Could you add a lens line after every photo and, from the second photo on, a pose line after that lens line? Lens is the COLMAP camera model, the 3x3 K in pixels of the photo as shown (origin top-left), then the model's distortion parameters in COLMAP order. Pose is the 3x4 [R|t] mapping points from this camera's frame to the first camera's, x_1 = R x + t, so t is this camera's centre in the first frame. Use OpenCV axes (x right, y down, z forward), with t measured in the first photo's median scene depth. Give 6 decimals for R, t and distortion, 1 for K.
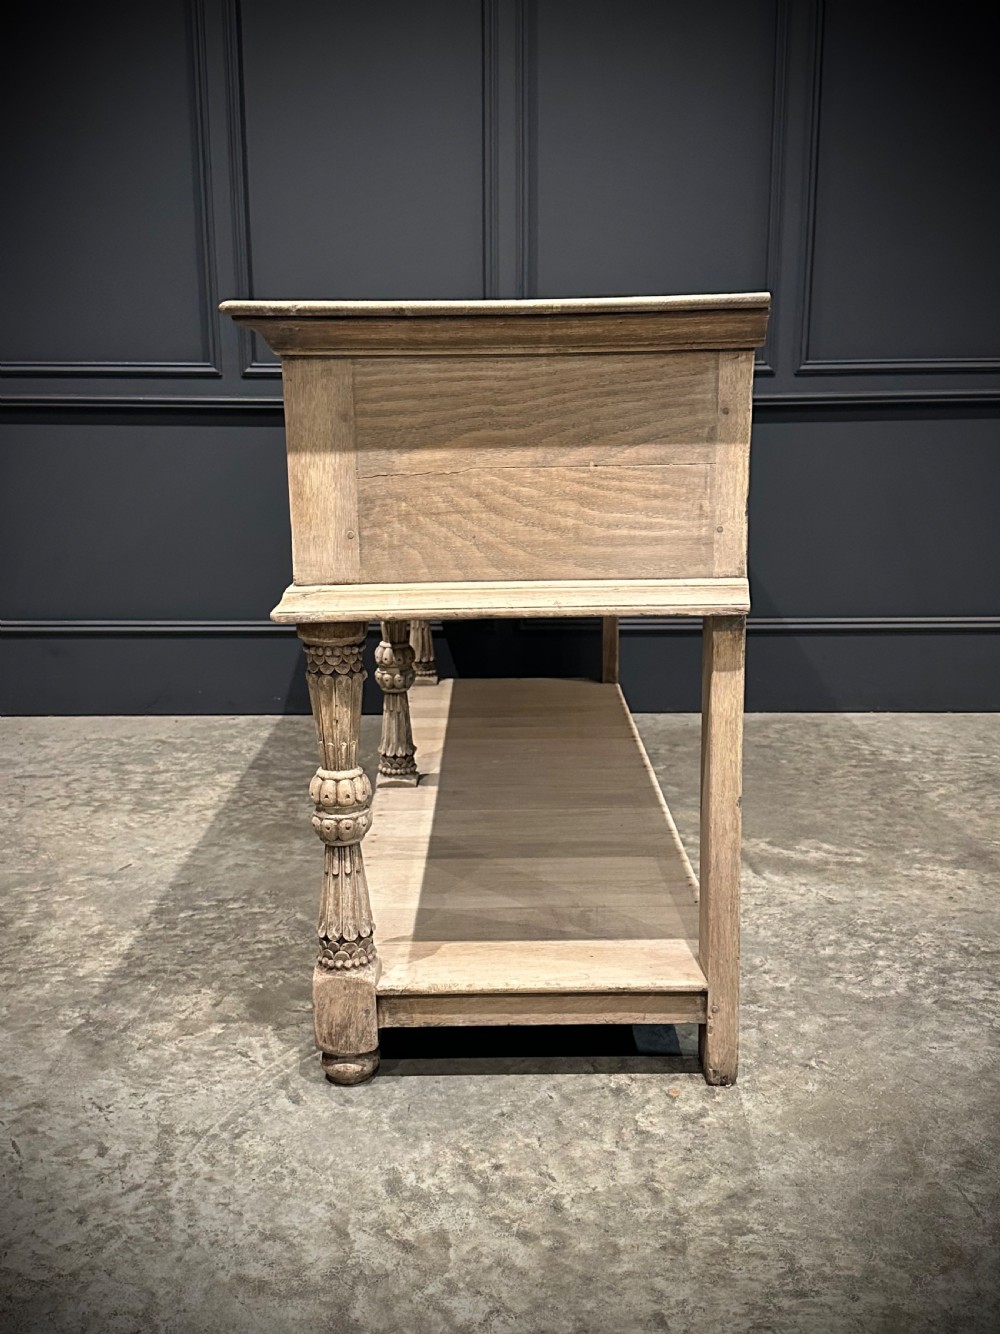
lens RADIAL K [[1383.4, 0, 491.1], [0, 1383.4, 666.1], [0, 0, 1]] dist [0.216628, -0.534684]
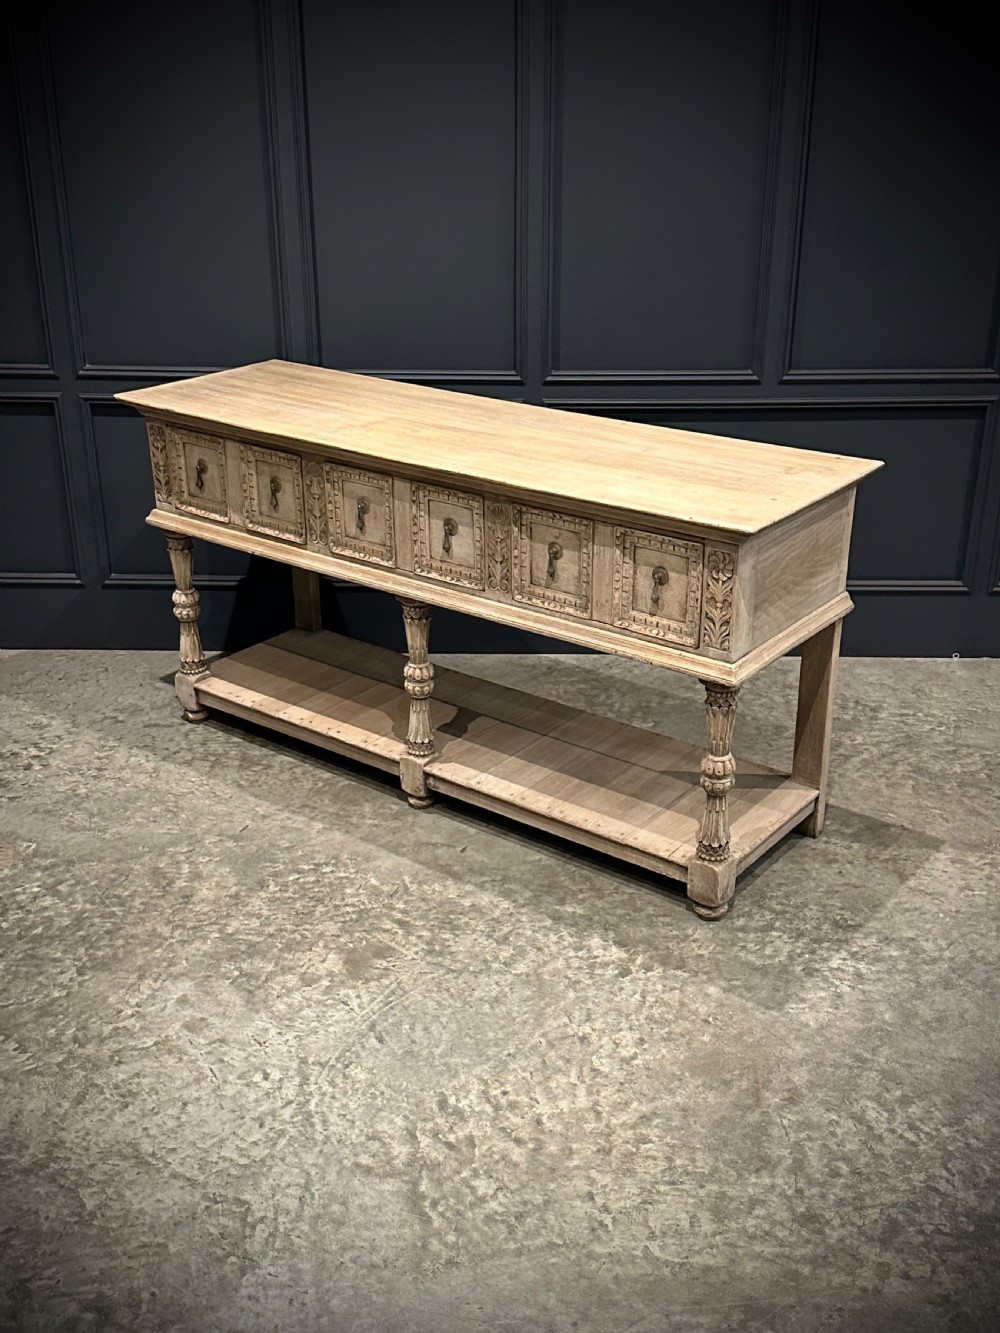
lens RADIAL K [[1523.6, 0, 485.8], [0, 1523.6, 664.1], [0, 0, 1]] dist [0.219673, -0.542160]
pose [[0.999418, 0.012508, -0.031723, 0.026640], [-0.005771, 0.978919, 0.204166, -0.406477], [0.033608, -0.203864, 0.978422, -0.539544]]
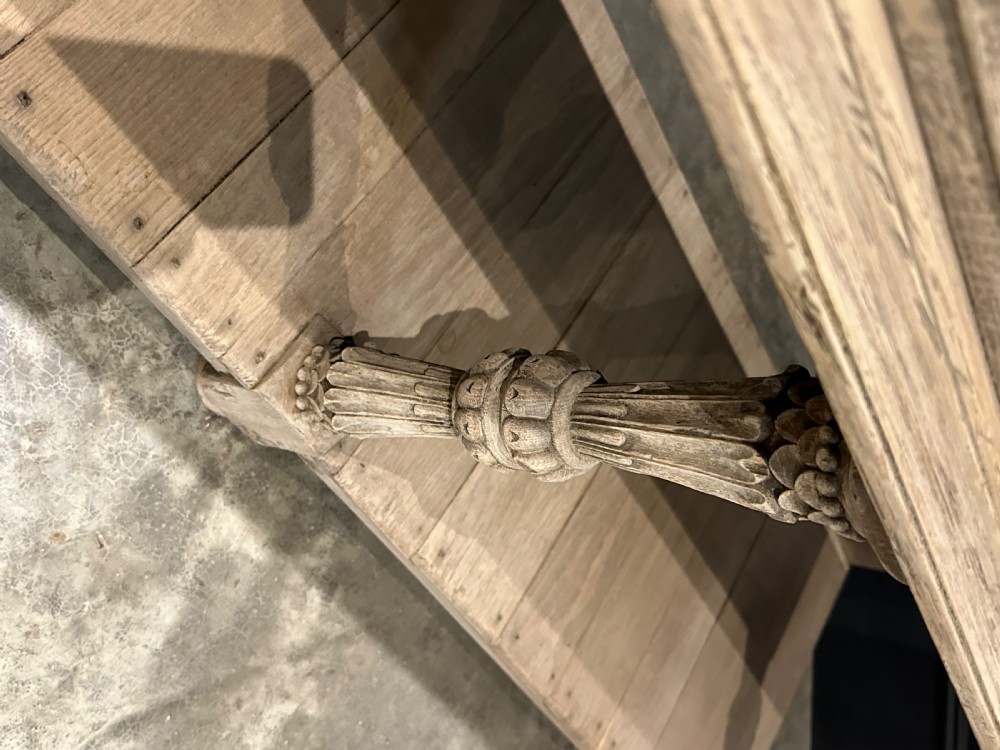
lens RADIAL K [[924.5, 0, 500.0], [0, 924.5, 375.0], [0, 0, 1]] dist [0.172815, -0.390649]
pose [[0.027074, 0.991947, 0.123728, 0.054577], [-0.834820, -0.045646, 0.548628, -0.139967], [0.549857, -0.118144, 0.826861, 1.026659]]
